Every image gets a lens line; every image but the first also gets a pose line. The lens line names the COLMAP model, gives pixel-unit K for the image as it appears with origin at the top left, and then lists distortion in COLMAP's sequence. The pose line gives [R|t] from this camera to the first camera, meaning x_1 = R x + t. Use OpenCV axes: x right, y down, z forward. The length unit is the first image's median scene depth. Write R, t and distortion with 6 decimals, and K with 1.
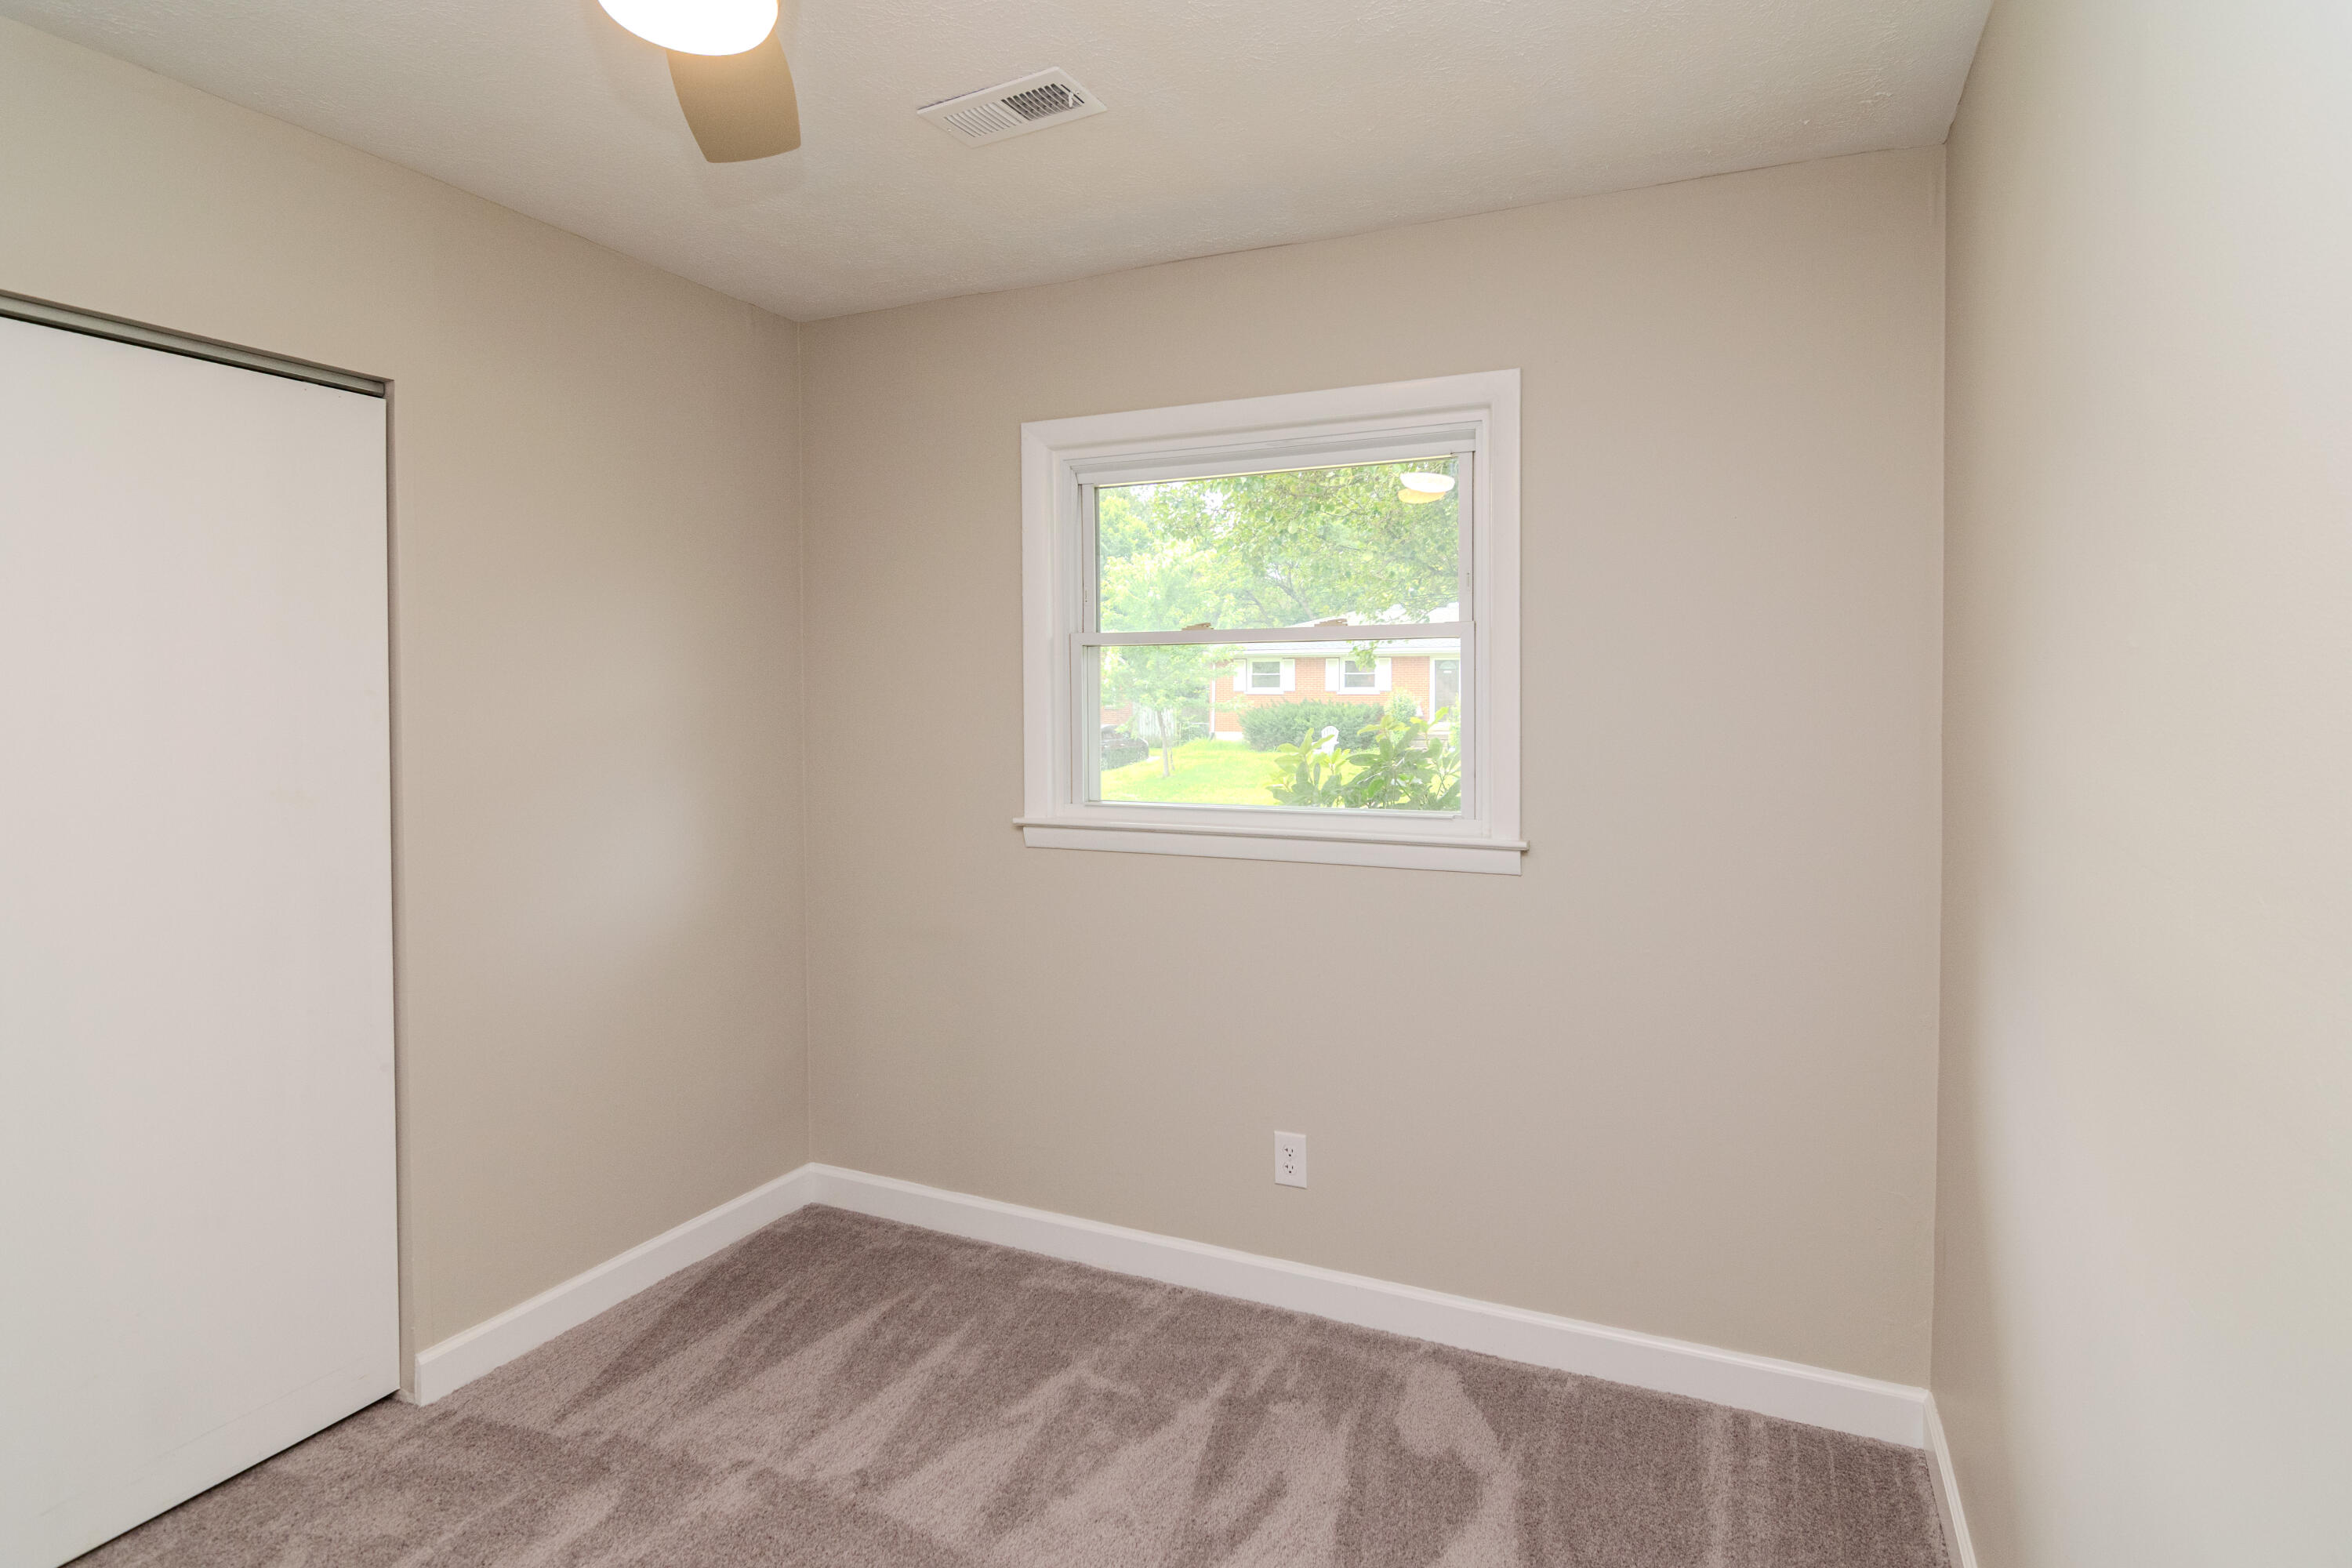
lens RADIAL K [[1166.2, 0, 1191.0], [0, 1166.2, 784.9], [0, 0, 1]] dist [-0.004472, -0.000634]
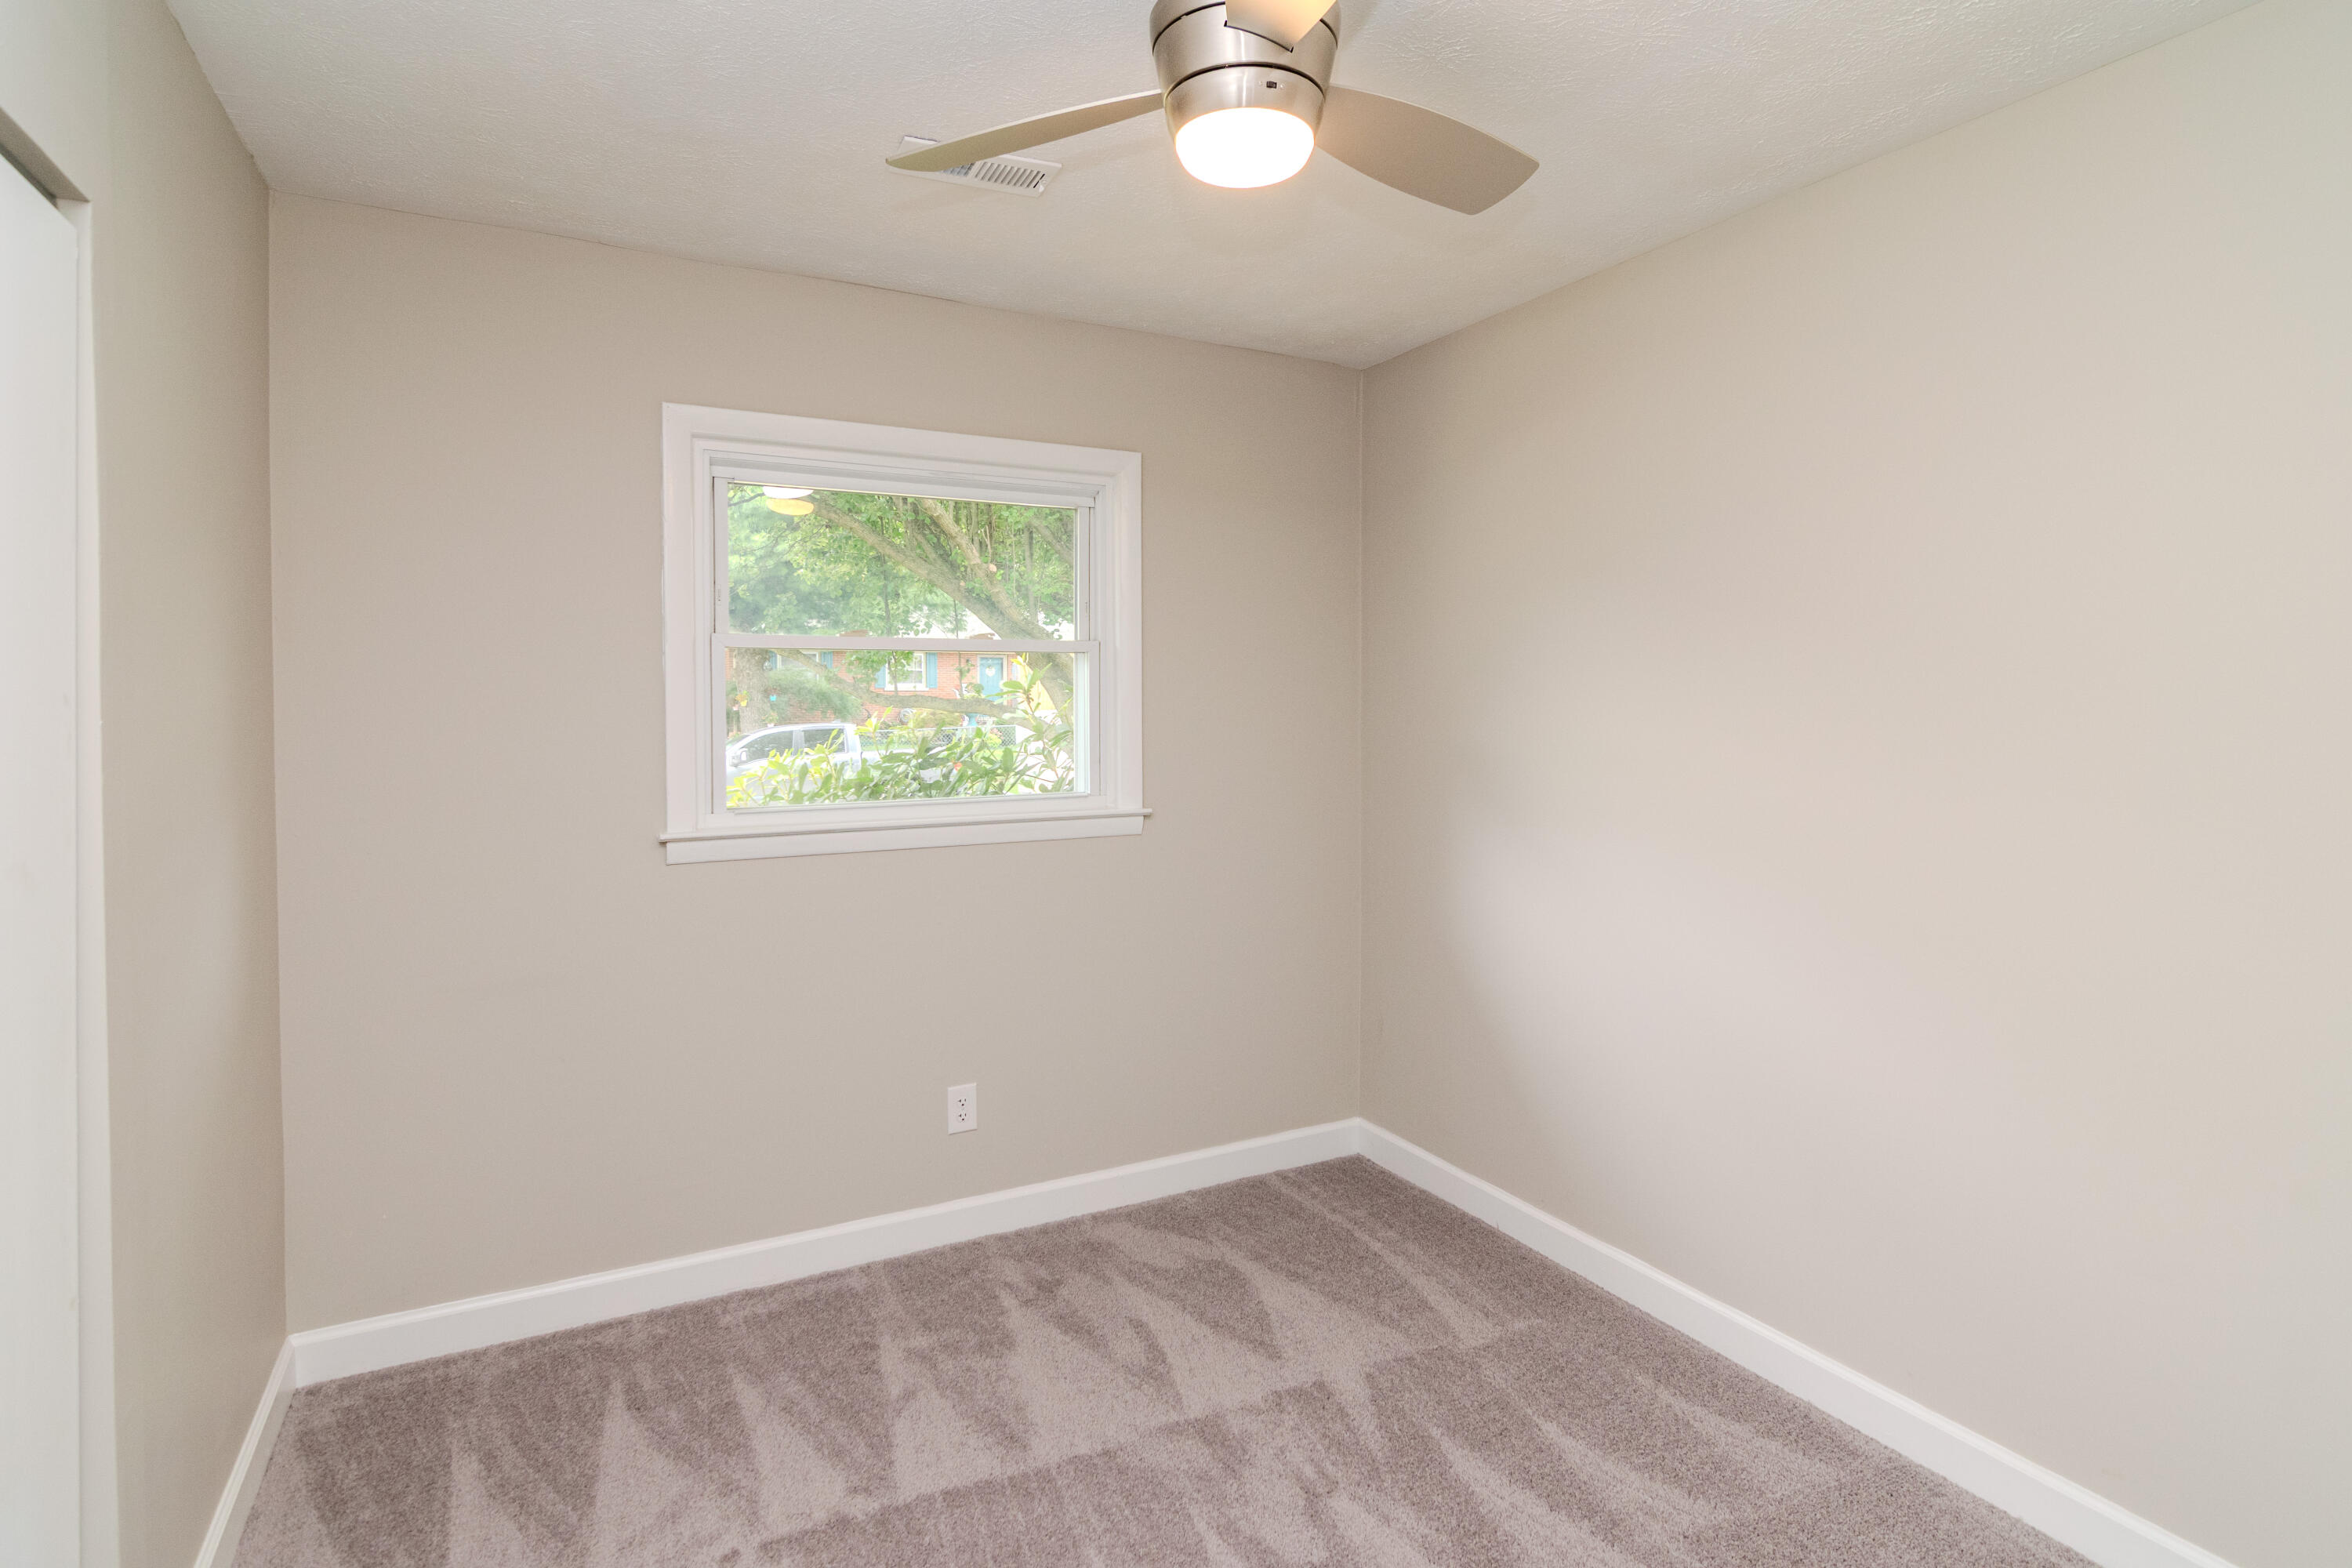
lens RADIAL K [[1166.2, 0, 1221.8], [0, 1166.2, 776.1], [0, 0, 1]] dist [-0.004472, -0.000634]
pose [[0.615083, -0.059073, 0.786246, -0.759306], [0.053471, 0.998019, 0.033153, -0.030641], [-0.786647, 0.021650, 0.617024, 0.113878]]
